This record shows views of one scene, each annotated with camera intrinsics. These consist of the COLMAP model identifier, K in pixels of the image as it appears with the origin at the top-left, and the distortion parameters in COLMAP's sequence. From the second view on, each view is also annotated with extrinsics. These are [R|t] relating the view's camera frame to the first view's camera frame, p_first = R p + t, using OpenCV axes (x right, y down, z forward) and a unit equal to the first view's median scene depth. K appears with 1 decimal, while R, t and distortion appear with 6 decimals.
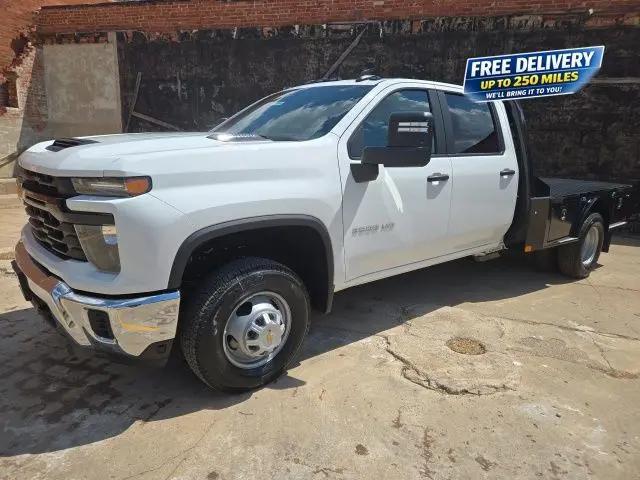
lens RADIAL K [[435.6, 0, 313.7], [0, 435.6, 246.2], [0, 0, 1]] dist [0.037751, -0.020688]
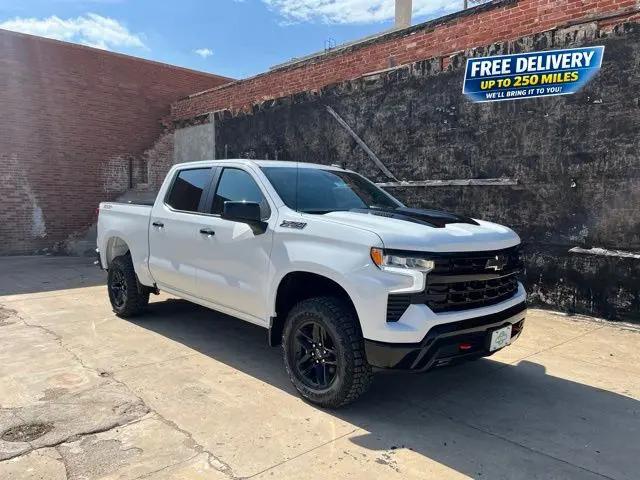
lens RADIAL K [[488.9, 0, 315.7], [0, 488.9, 243.4], [0, 0, 1]] dist [0.059301, -0.080192]
pose [[0.869184, 0.013347, -0.494308, 0.463757], [-0.095726, 0.985267, -0.141721, -0.012935], [0.485134, 0.170500, 0.857657, 0.141549]]
